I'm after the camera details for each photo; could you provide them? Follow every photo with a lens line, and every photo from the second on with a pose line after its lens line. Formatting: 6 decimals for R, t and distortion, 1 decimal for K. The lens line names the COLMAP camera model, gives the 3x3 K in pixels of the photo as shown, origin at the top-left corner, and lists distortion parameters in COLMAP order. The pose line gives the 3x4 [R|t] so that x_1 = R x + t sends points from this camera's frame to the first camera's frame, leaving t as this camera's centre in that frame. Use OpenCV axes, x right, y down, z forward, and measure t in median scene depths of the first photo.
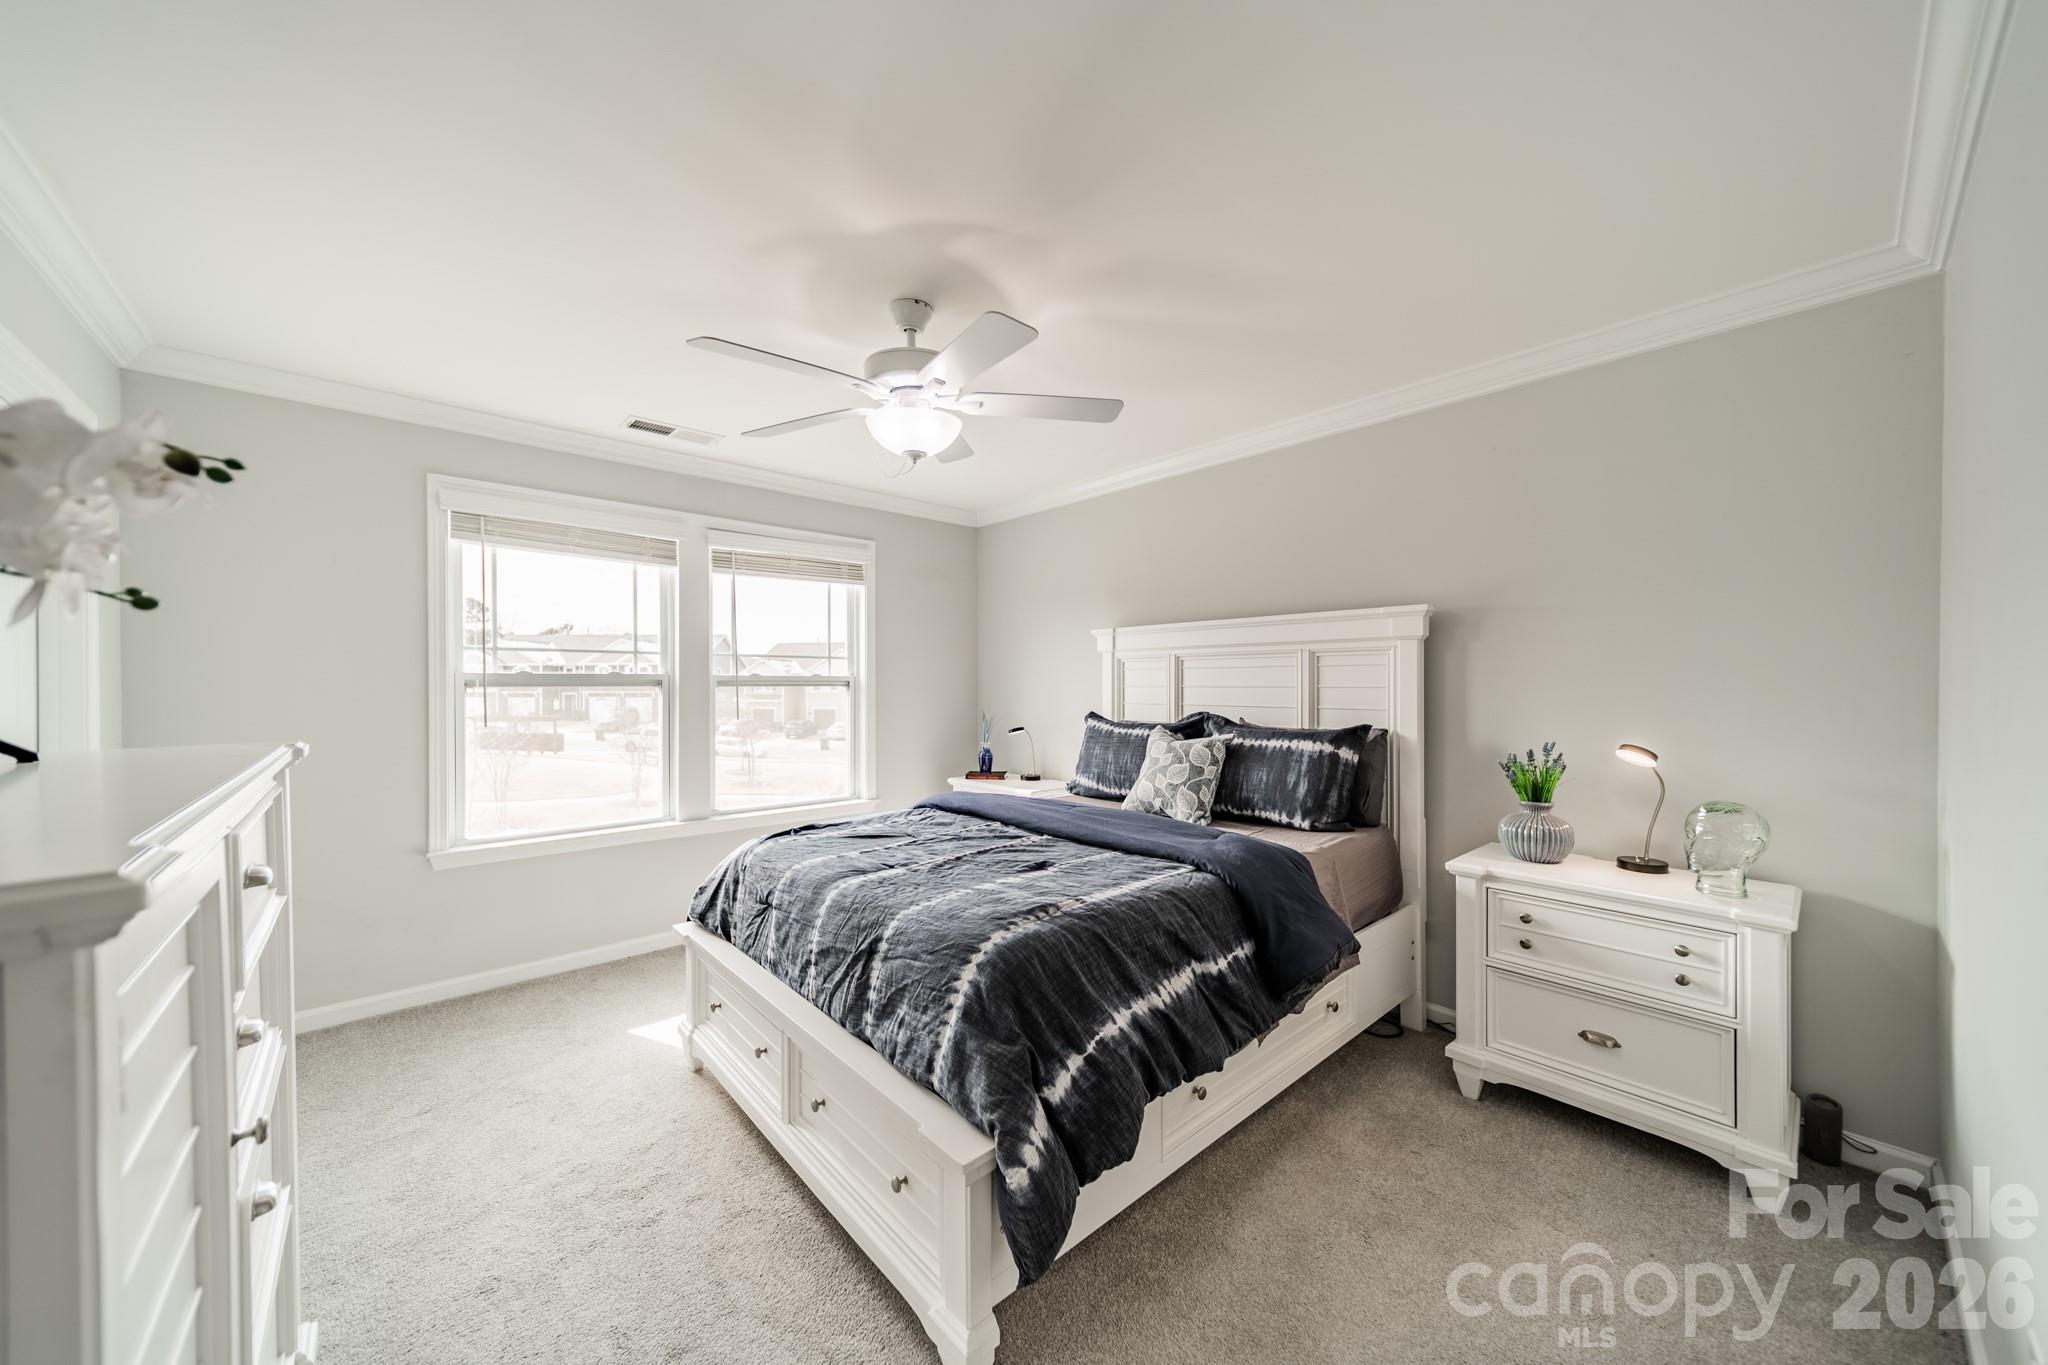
lens RADIAL K [[721.3, 0, 1027.0], [0, 721.3, 687.4], [0, 0, 1]] dist [0.005934, 0.000265]
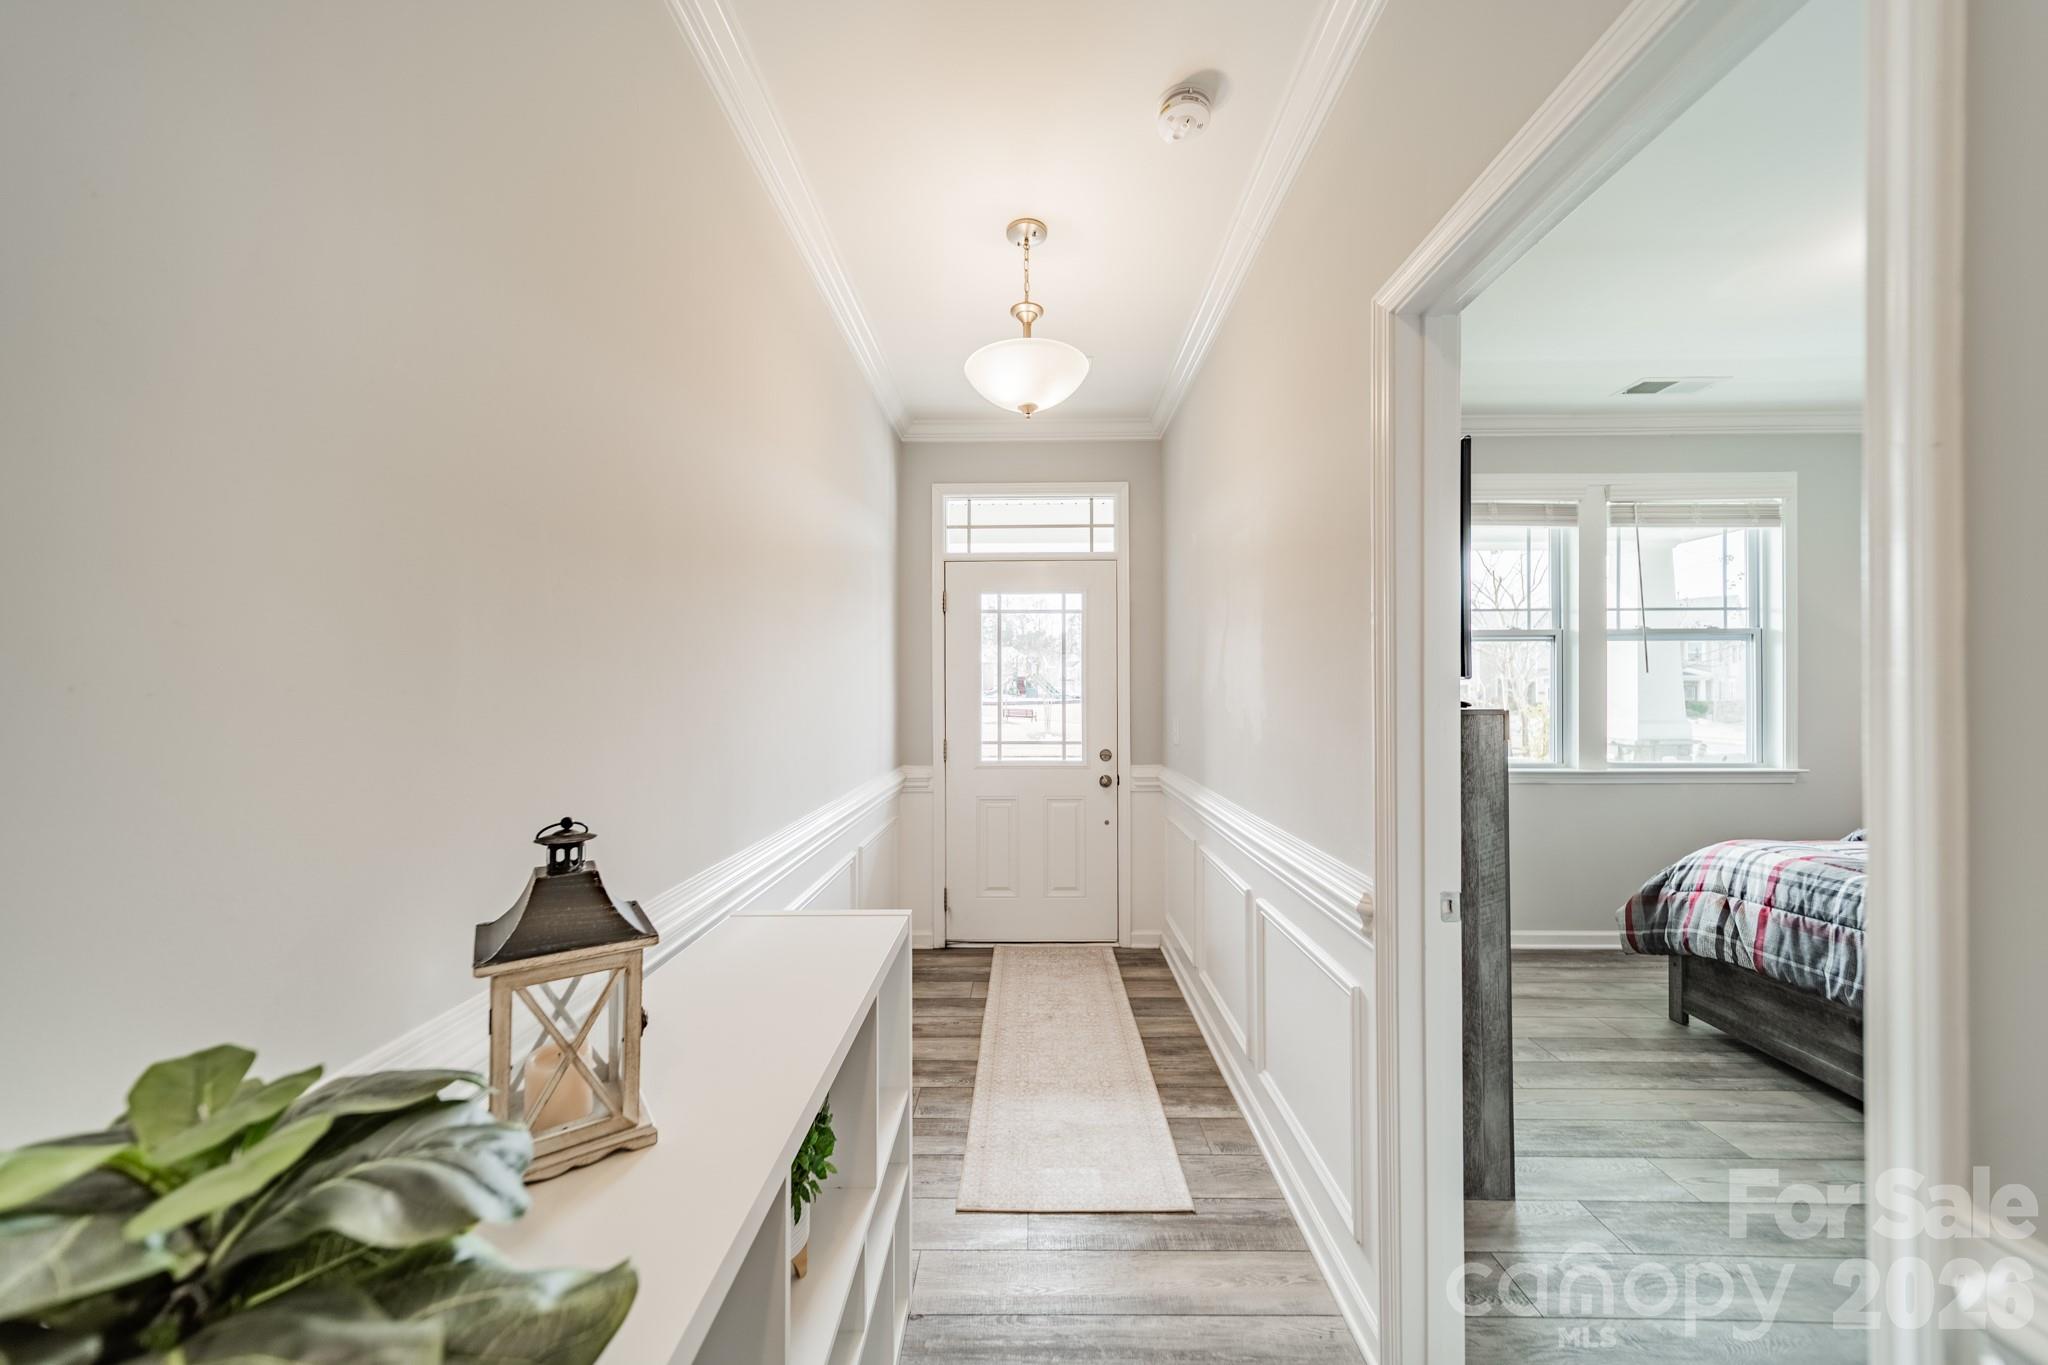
lens RADIAL K [[721.3, 0, 1024.3], [0, 721.3, 687.4], [0, 0, 1]] dist [0.005934, 0.000265]
pose [[0.741795, 0.009095, -0.670565, -0.365908], [-0.010568, 0.999942, 0.001873, 0.071547], [0.670544, 0.005697, 0.741848, -0.307878]]
